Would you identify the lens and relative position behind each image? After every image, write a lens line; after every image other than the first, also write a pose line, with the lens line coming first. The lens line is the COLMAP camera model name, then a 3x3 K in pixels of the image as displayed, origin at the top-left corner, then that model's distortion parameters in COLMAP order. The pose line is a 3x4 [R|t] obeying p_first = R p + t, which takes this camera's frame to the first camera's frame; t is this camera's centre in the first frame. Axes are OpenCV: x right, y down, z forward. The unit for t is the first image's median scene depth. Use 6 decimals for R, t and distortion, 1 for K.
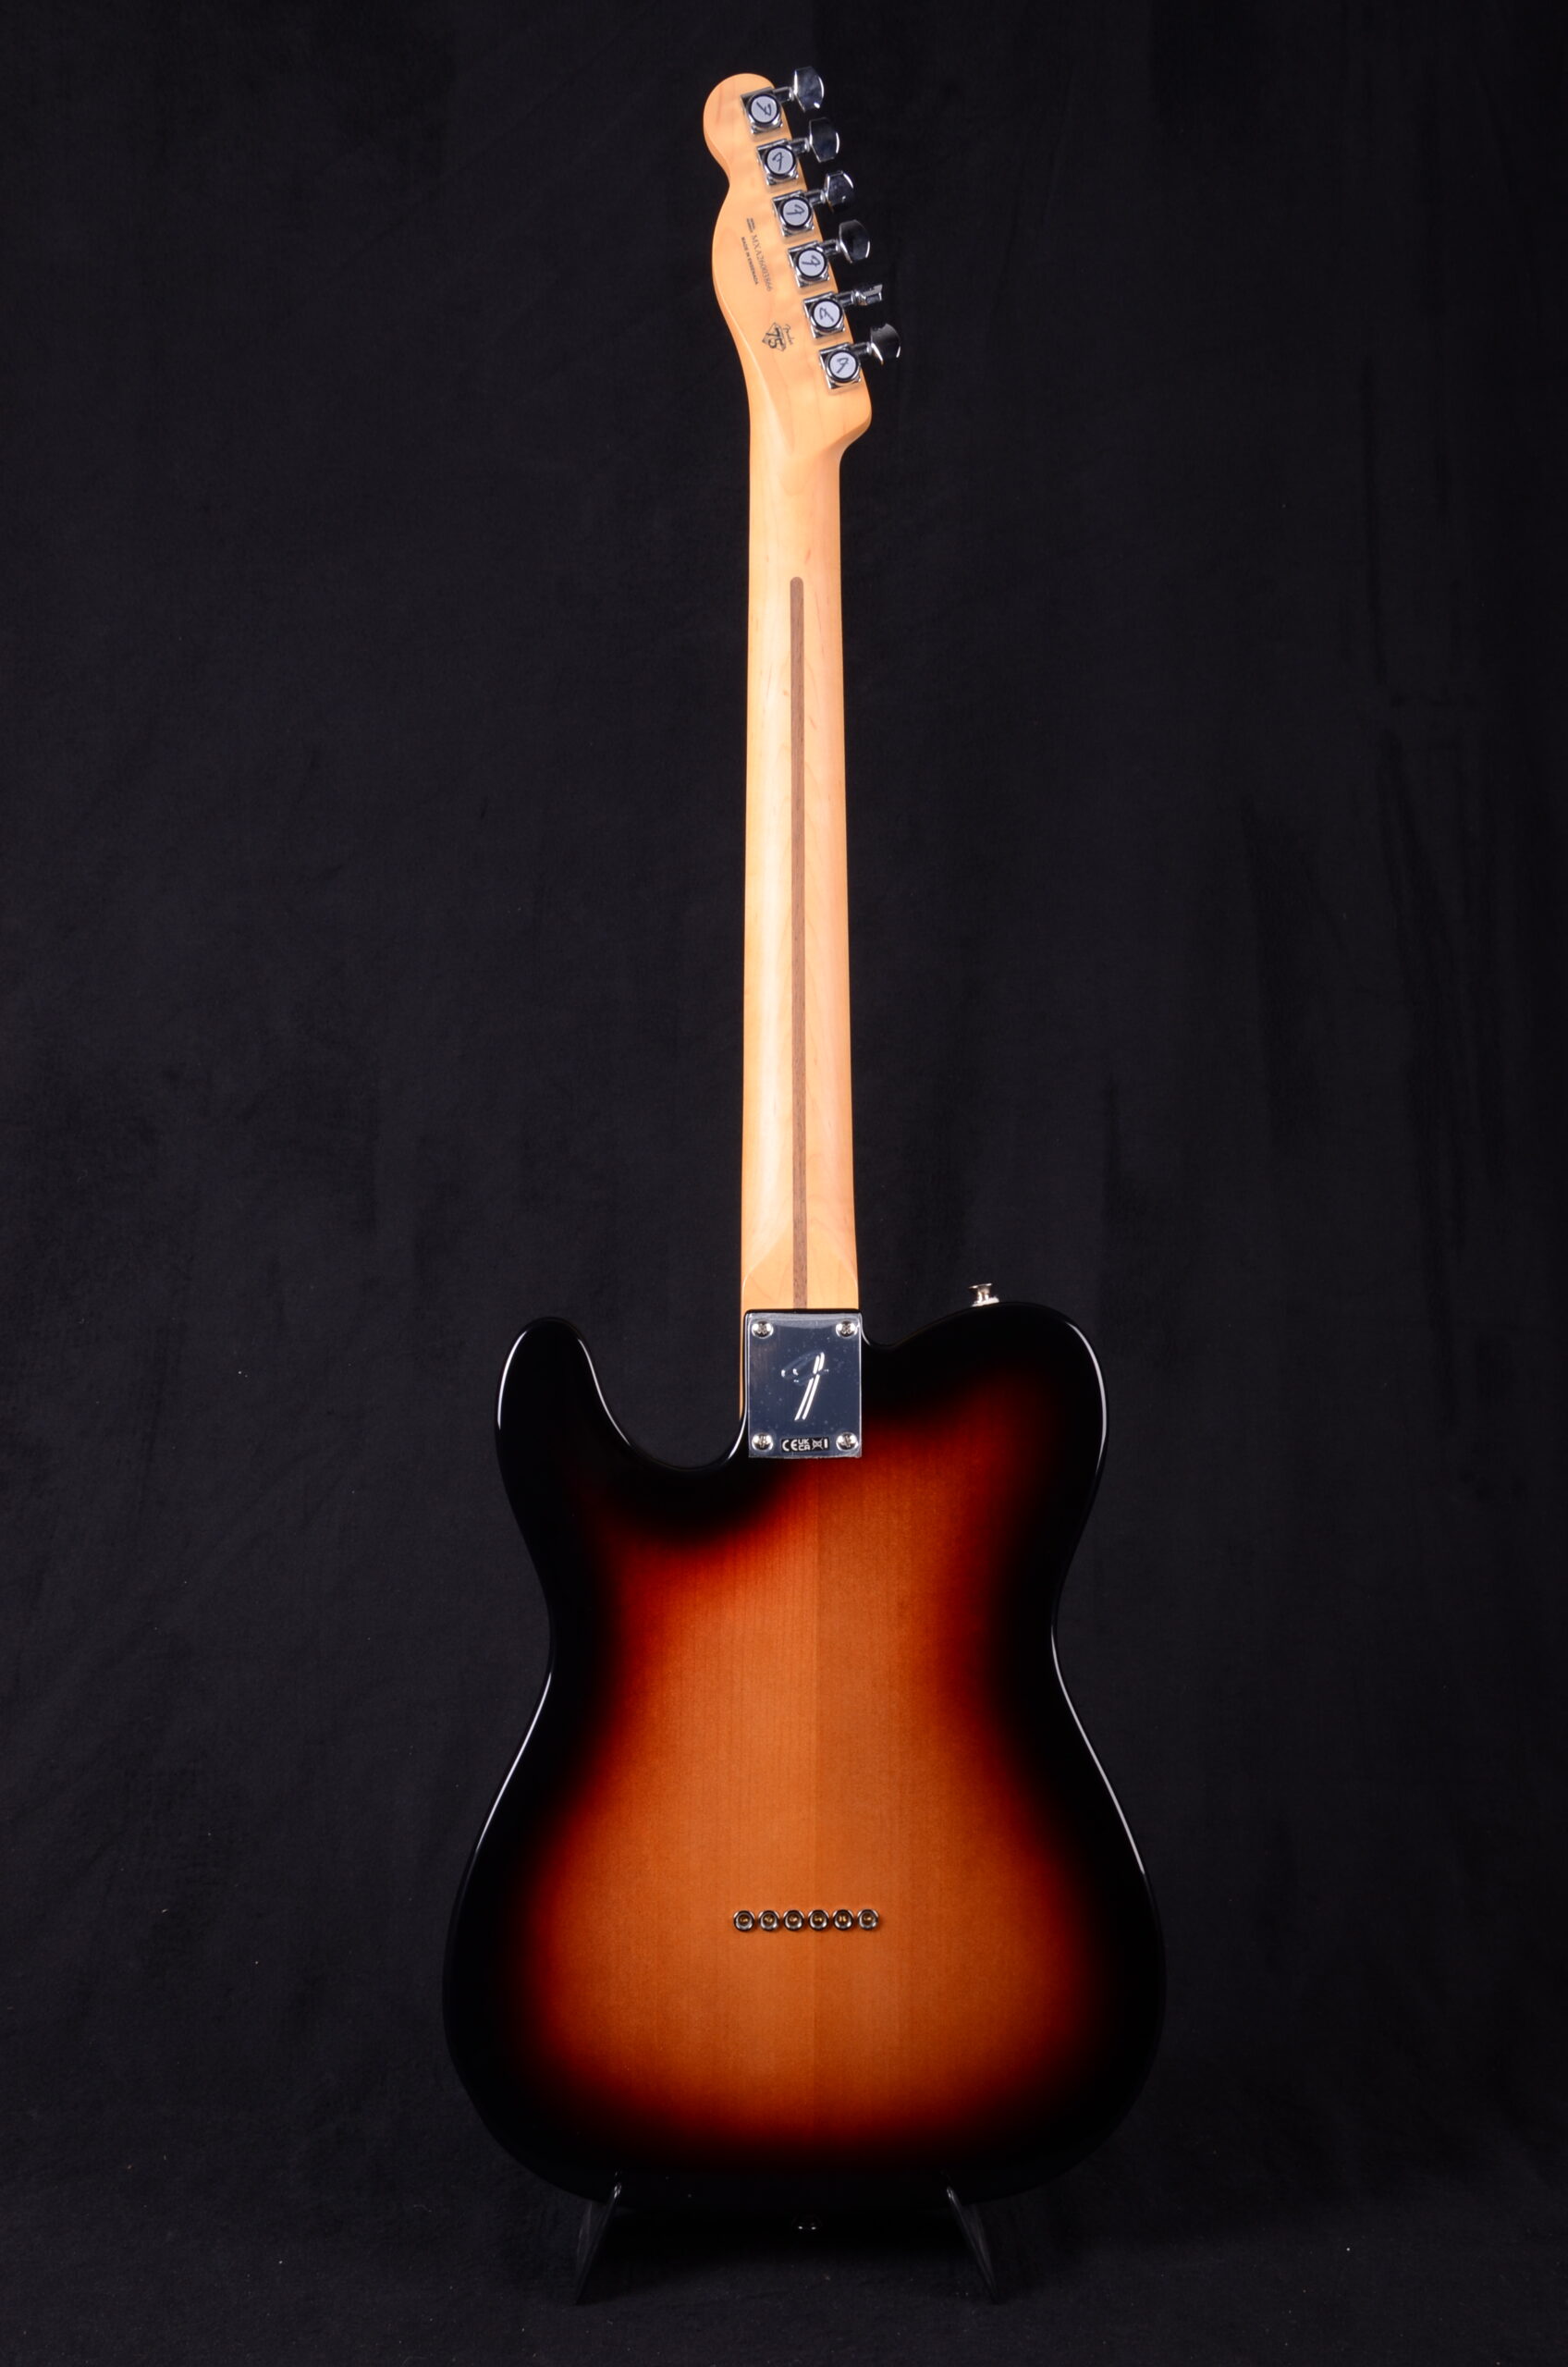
lens RADIAL K [[3093.3, 0, 784.0], [0, 3093.3, 1183.5], [0, 0, 1]] dist [0.026043, 0.534694]
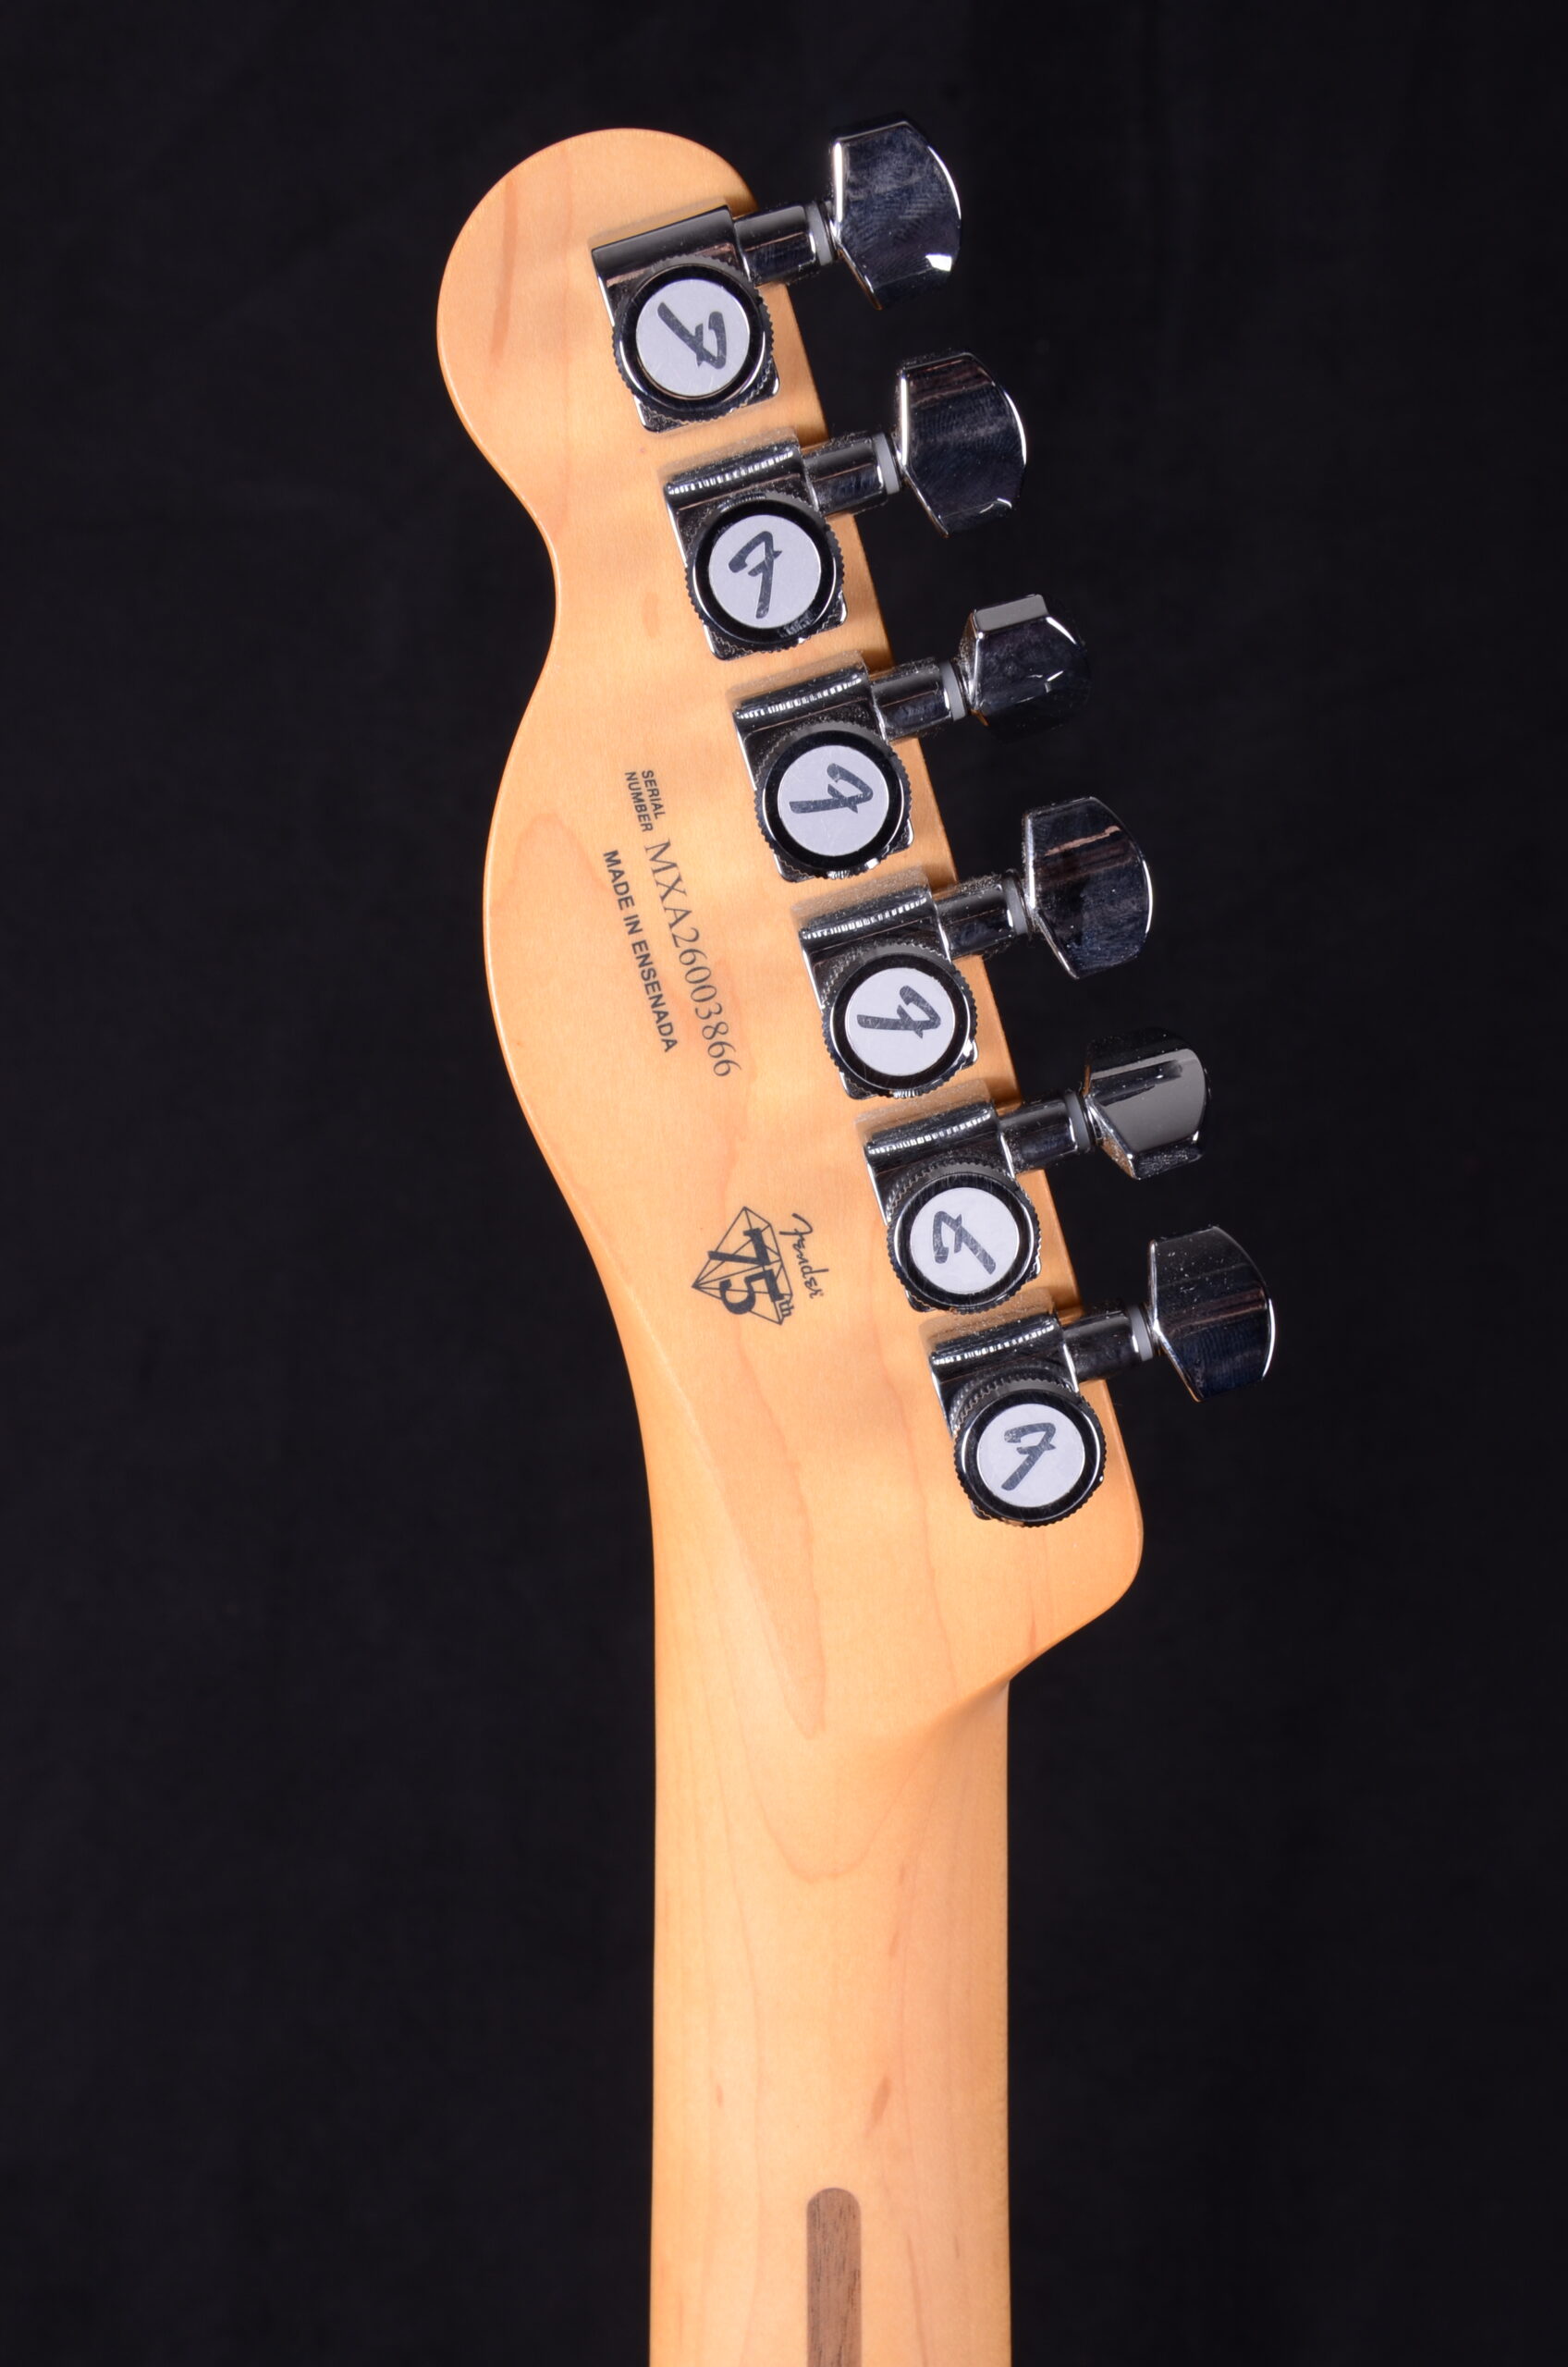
lens RADIAL K [[3446.0, 0, 793.4], [0, 3446.0, 1202.3], [0, 0, 1]] dist [0.076737, 0.180747]
pose [[0.999346, 0.009931, -0.034777, 0.010073], [-0.001712, 0.973474, 0.228792, -0.345623], [0.036127, -0.228582, 0.972854, 0.759064]]
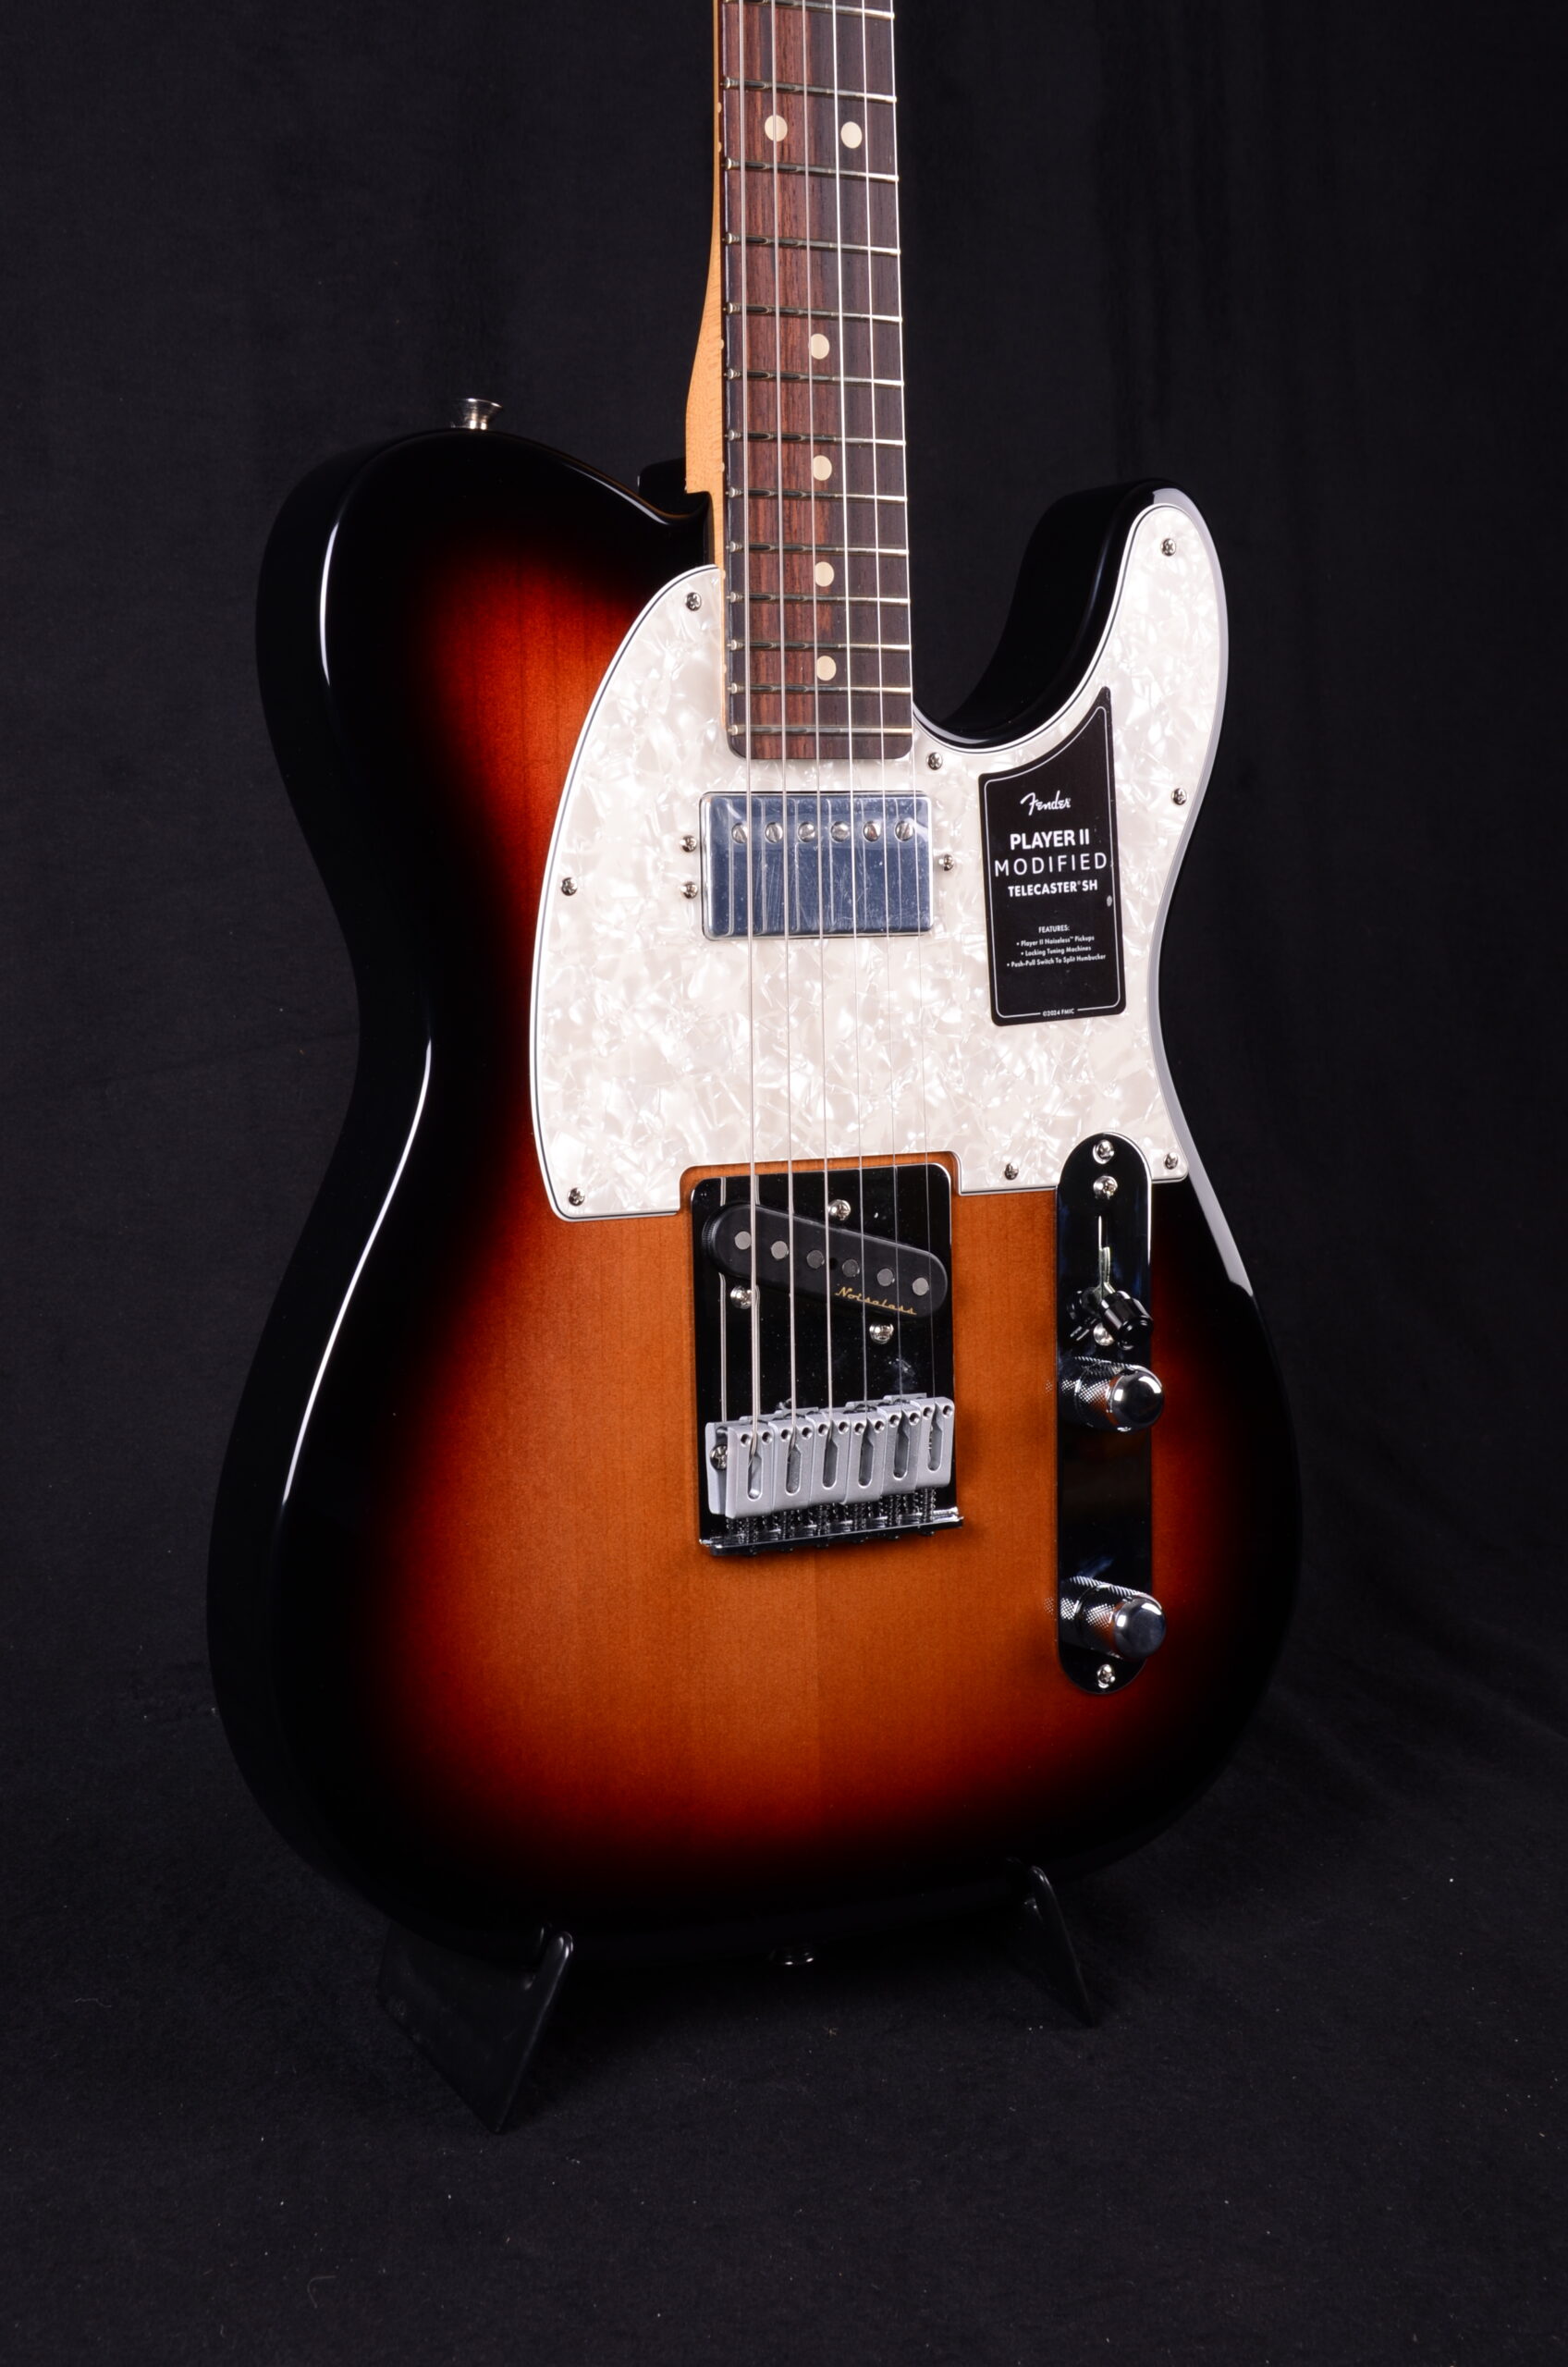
lens RADIAL K [[3824.1, 0, 786.0], [0, 3824.1, 1225.2], [0, 0, 1]] dist [0.132821, 0.634547]
pose [[0.895947, -0.042704, 0.442104, -0.319710], [-0.052326, 0.978288, 0.200537, 0.038311], [-0.441068, -0.202804, 0.874259, 0.357576]]
